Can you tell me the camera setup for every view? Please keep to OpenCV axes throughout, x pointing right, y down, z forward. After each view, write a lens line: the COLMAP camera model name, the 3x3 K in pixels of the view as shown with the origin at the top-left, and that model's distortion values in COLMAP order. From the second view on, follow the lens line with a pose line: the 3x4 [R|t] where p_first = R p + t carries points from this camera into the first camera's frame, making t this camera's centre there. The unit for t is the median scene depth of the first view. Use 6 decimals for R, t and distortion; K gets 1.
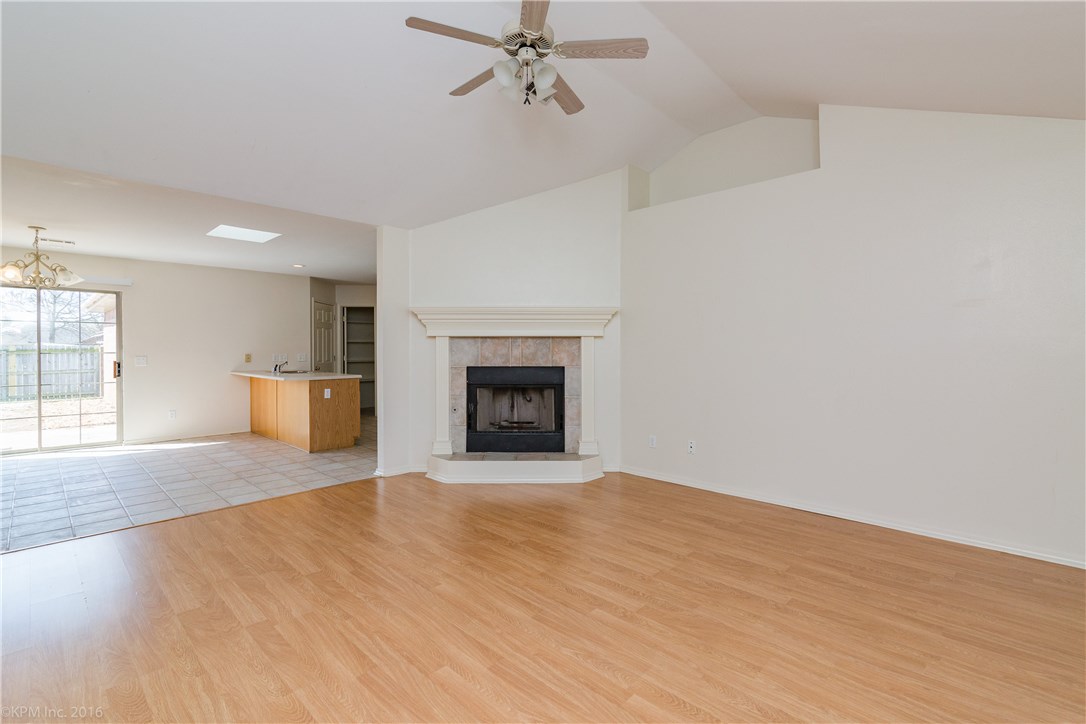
lens RADIAL K [[497.8, 0, 538.6], [0, 497.8, 355.9], [0, 0, 1]] dist [-0.001909, -0.000350]
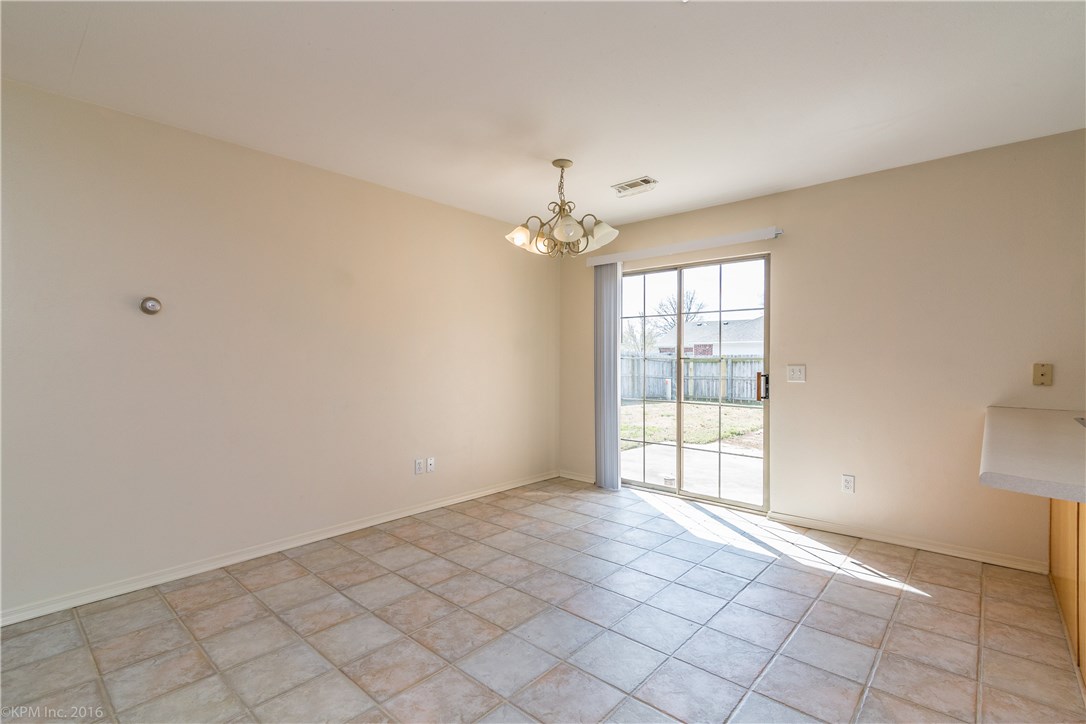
lens RADIAL K [[497.8, 0, 538.6], [0, 497.8, 355.9], [0, 0, 1]] dist [-0.001909, -0.000350]
pose [[0.044045, -0.004016, -0.999021, -0.348686], [-0.015510, 0.999869, -0.004703, -0.002999], [0.998909, 0.015702, 0.043977, 0.917978]]
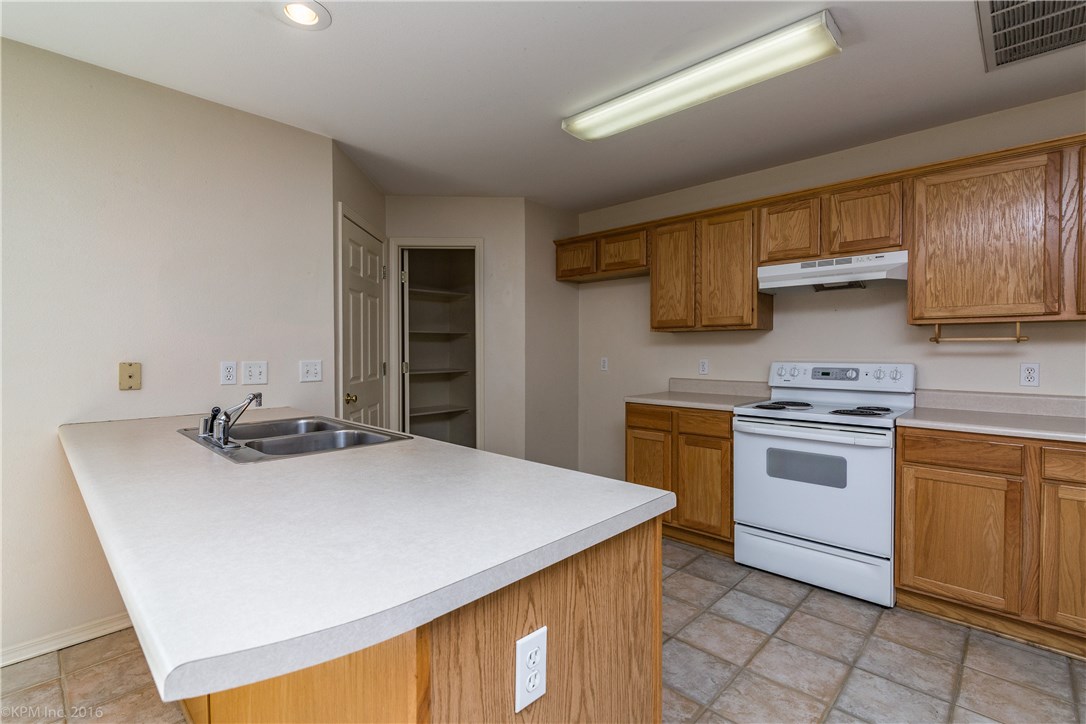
lens RADIAL K [[503.8, 0, 546.7], [0, 503.8, 356.9], [0, 0, 1]] dist [-0.003388, -0.000412]
pose [[0.999889, -0.000499, 0.014906, -0.514213], [0.000444, 0.999993, 0.003717, -0.012279], [-0.014908, -0.003710, 0.999882, 1.052363]]
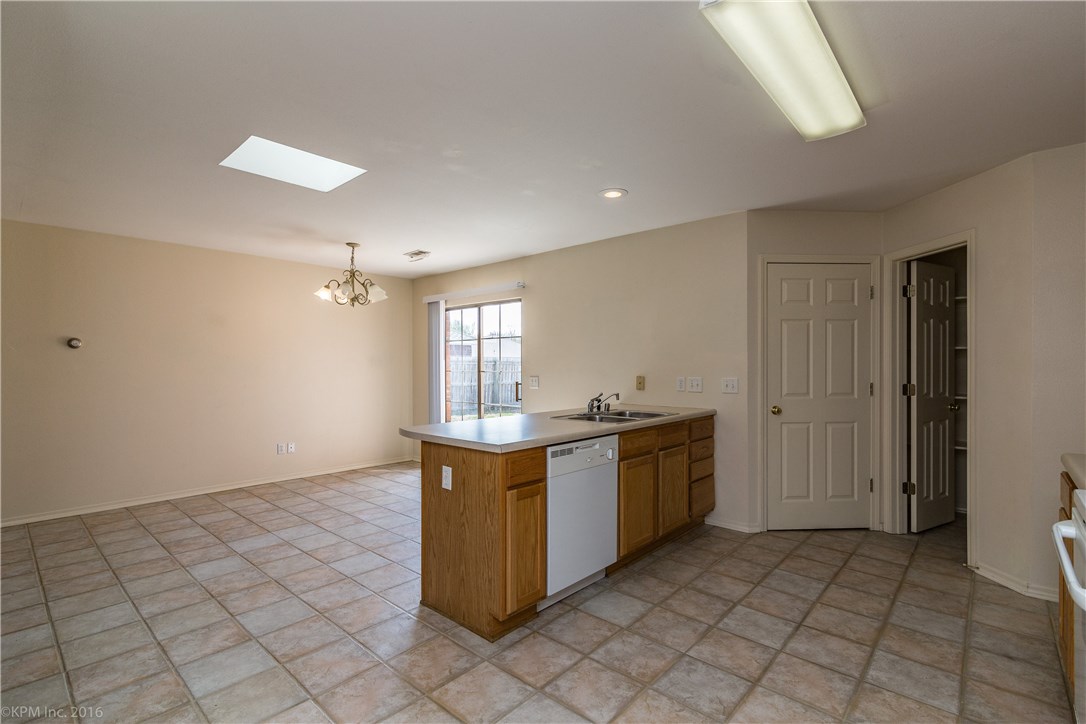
lens RADIAL K [[491.8, 0, 535.2], [0, 491.8, 366.0], [0, 0, 1]] dist [-0.004055, 0.000395]
pose [[0.040226, 0.001161, -0.999190, -0.019292], [-0.010607, 0.999943, 0.000735, -0.021887], [0.999134, 0.010569, 0.040236, 1.286954]]
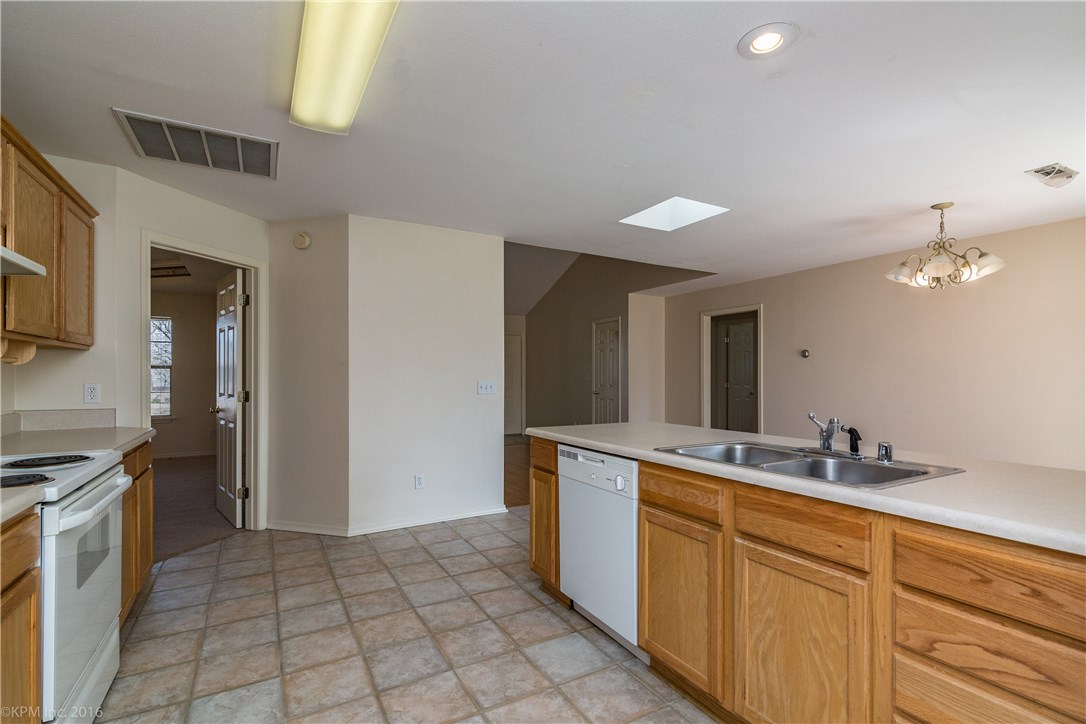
lens RADIAL K [[515.3, 0, 564.8], [0, 515.3, 374.2], [0, 0, 1]] dist [0.014746, -0.000020]
pose [[-0.970857, -0.004908, 0.239610, -0.633940], [-0.001964, 0.999920, 0.012523, -0.018857], [-0.239652, 0.011687, -0.970788, 1.826037]]
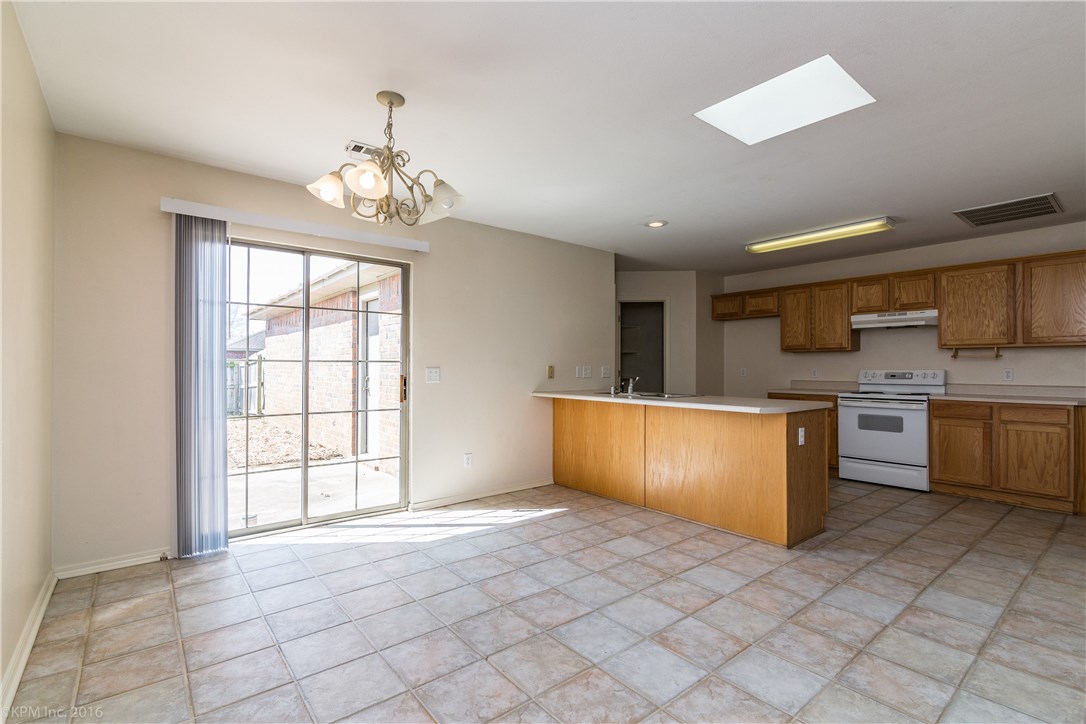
lens RADIAL K [[499.0, 0, 541.4], [0, 499.0, 365.7], [0, 0, 1]] dist [0.003418, -0.000558]
pose [[0.993157, 0.003764, -0.116722, -0.783650], [-0.005743, 0.999845, -0.016619, 0.010537], [0.116641, 0.017176, 0.993026, 0.518357]]
